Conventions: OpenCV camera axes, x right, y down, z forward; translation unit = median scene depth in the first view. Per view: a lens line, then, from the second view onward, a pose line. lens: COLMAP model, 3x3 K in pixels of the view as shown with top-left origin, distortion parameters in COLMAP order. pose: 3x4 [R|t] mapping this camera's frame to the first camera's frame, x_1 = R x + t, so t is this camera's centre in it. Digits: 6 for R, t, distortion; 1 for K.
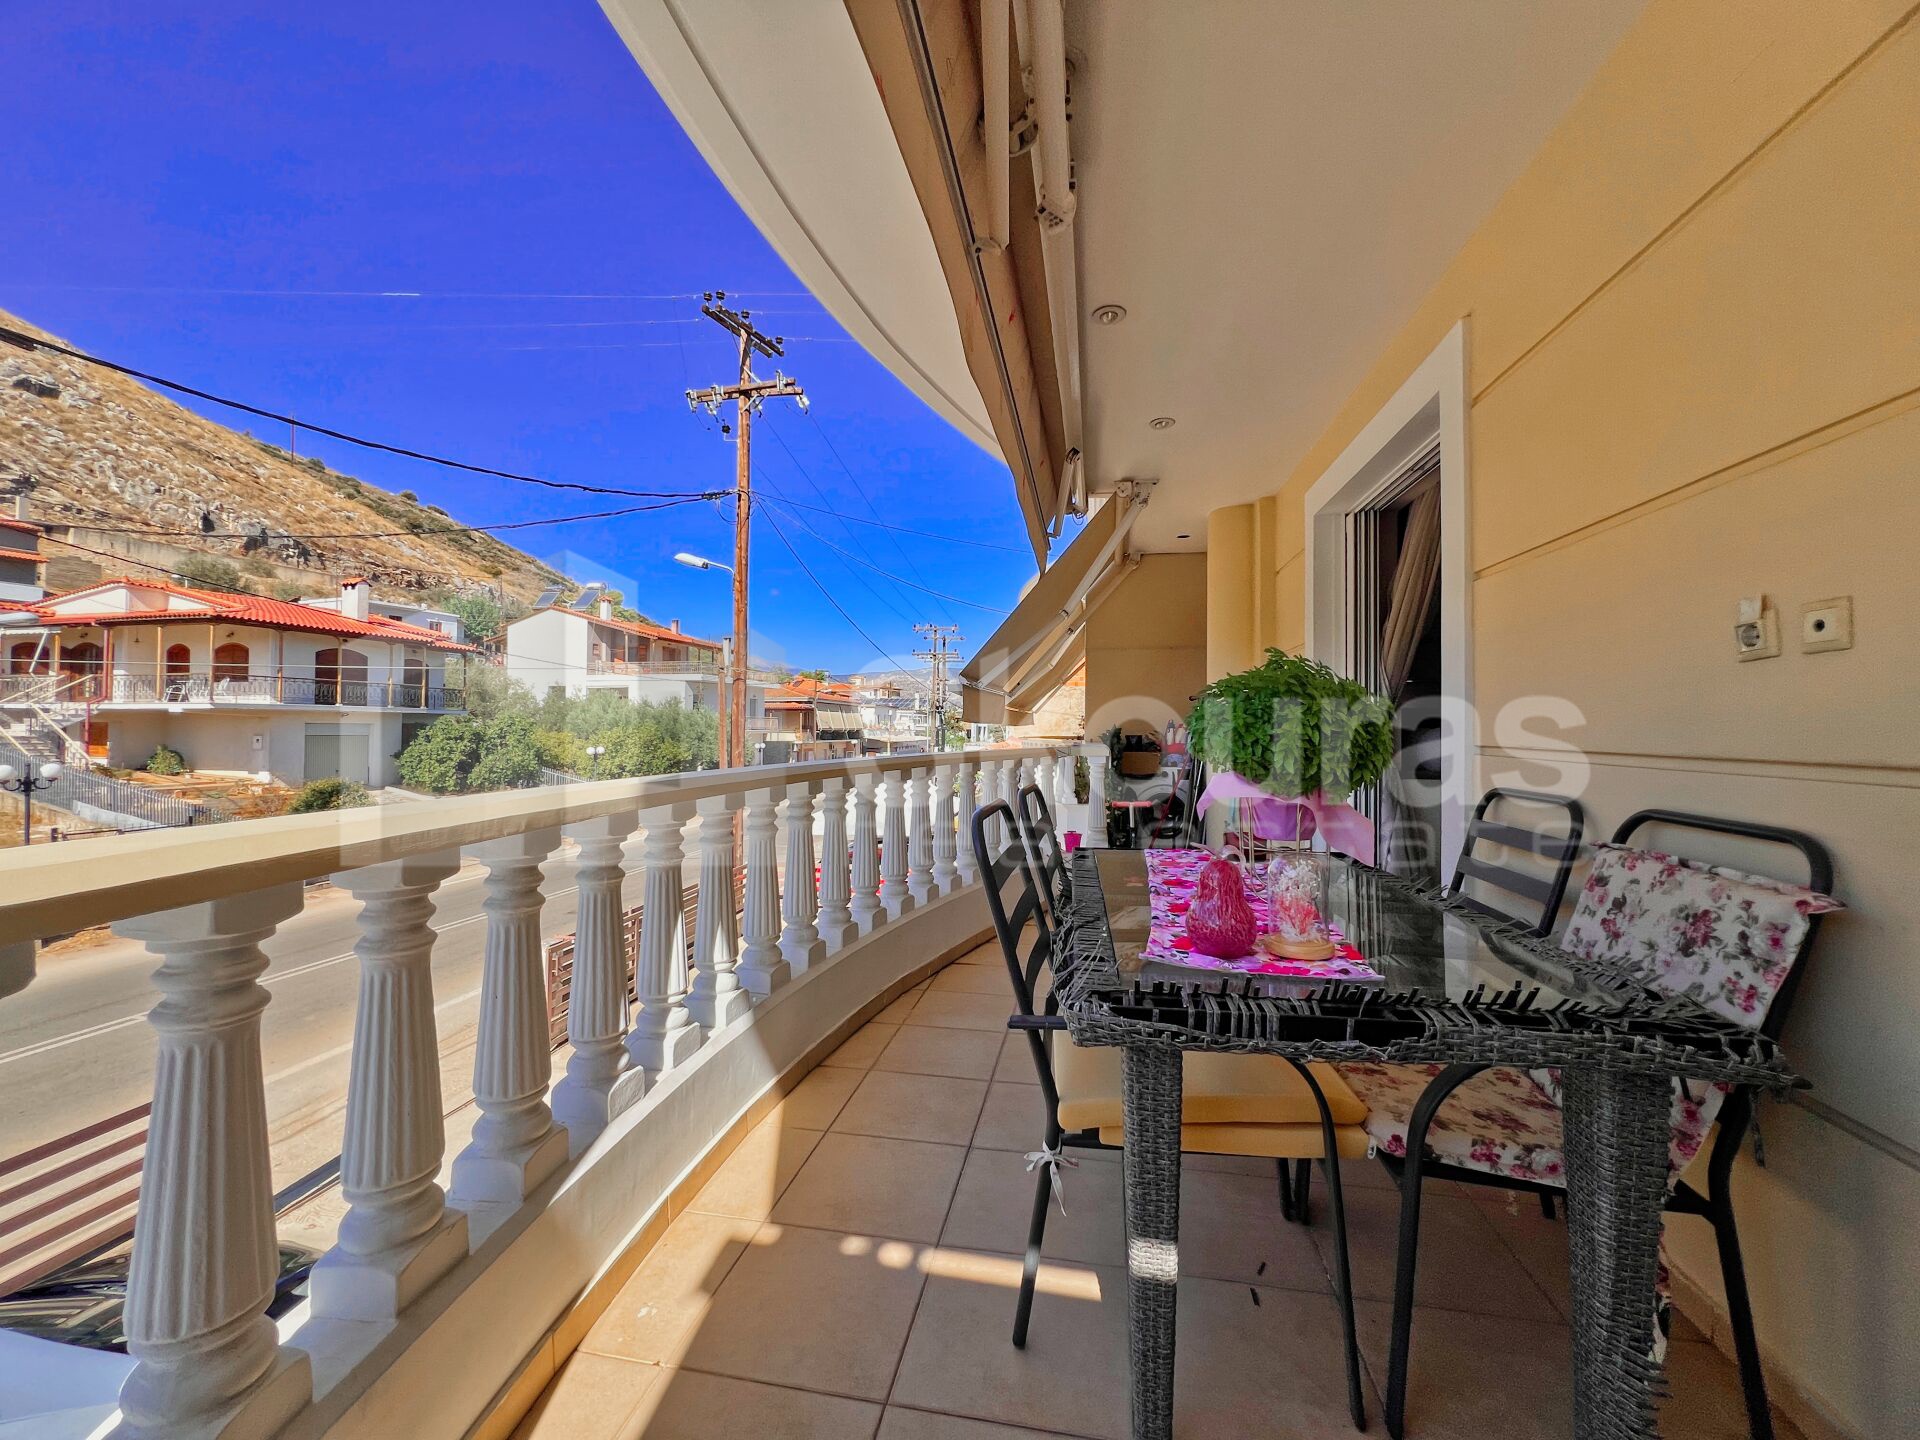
lens RADIAL K [[787.5, 0, 955.4], [0, 787.5, 720.7], [0, 0, 1]] dist [-0.000836, 0.000236]
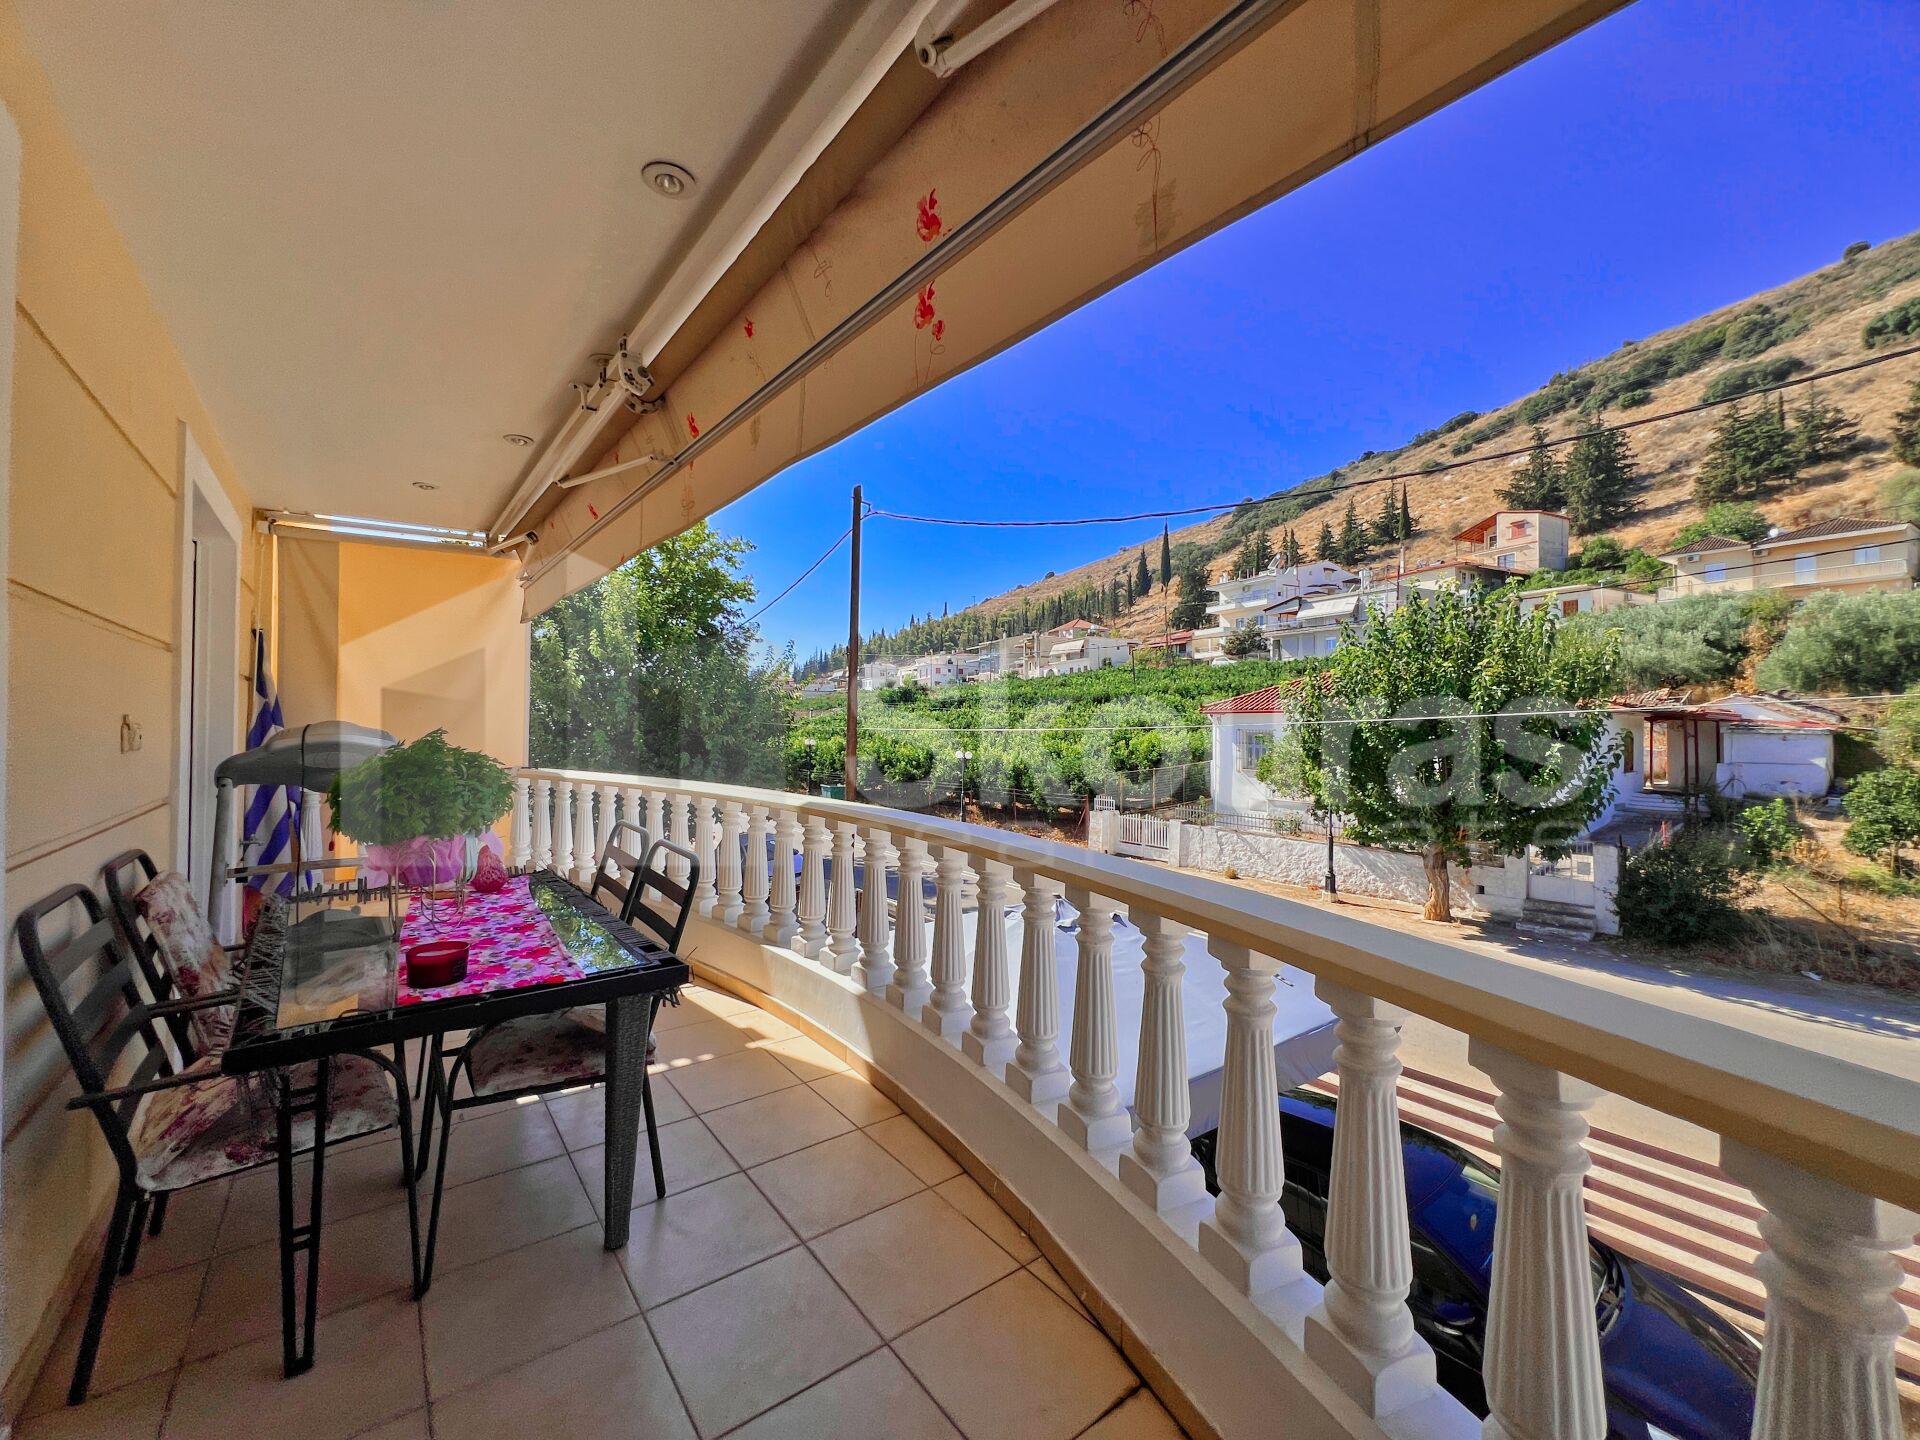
lens RADIAL K [[767.6, 0, 954.7], [0, 767.6, 716.8], [0, 0, 1]] dist [-0.001914, 0.000471]
pose [[-0.667783, -0.016057, -0.744183, 0.809486], [-0.002174, 0.999805, -0.019621, -0.100600], [0.744353, -0.011484, -0.667688, 2.562458]]
